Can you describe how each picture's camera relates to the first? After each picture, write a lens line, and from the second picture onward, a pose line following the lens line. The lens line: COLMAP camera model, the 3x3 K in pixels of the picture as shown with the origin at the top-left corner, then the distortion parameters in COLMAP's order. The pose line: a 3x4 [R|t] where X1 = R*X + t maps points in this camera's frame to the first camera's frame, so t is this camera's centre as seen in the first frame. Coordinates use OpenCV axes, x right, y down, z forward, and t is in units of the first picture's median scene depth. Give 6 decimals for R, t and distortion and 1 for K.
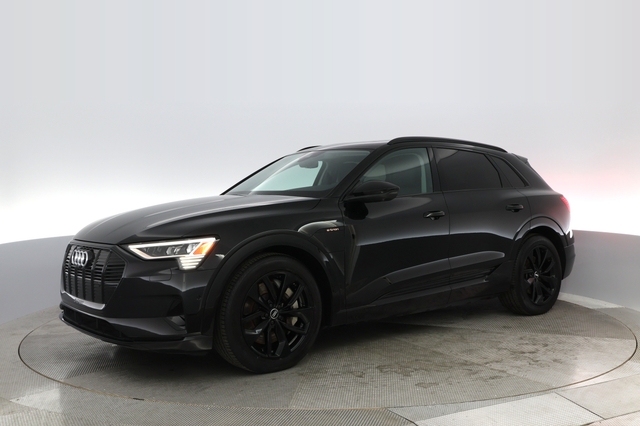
lens RADIAL K [[523.9, 0, 320.0], [0, 523.9, 213.0], [0, 0, 1]] dist [-0.007058, -0.002850]
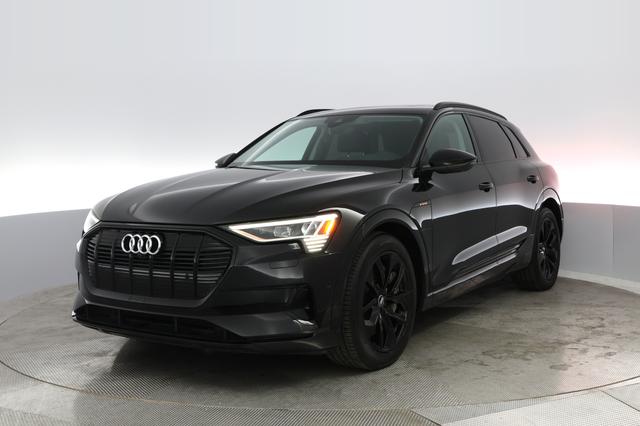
lens RADIAL K [[575.6, 0, 320.0], [0, 575.6, 213.0], [0, 0, 1]] dist [-0.146148, -0.001347]
pose [[0.990002, -0.018733, 0.139802, -0.299814], [0.012590, 0.998921, 0.044697, 0.002543], [-0.140488, -0.042490, 0.989170, 0.078425]]
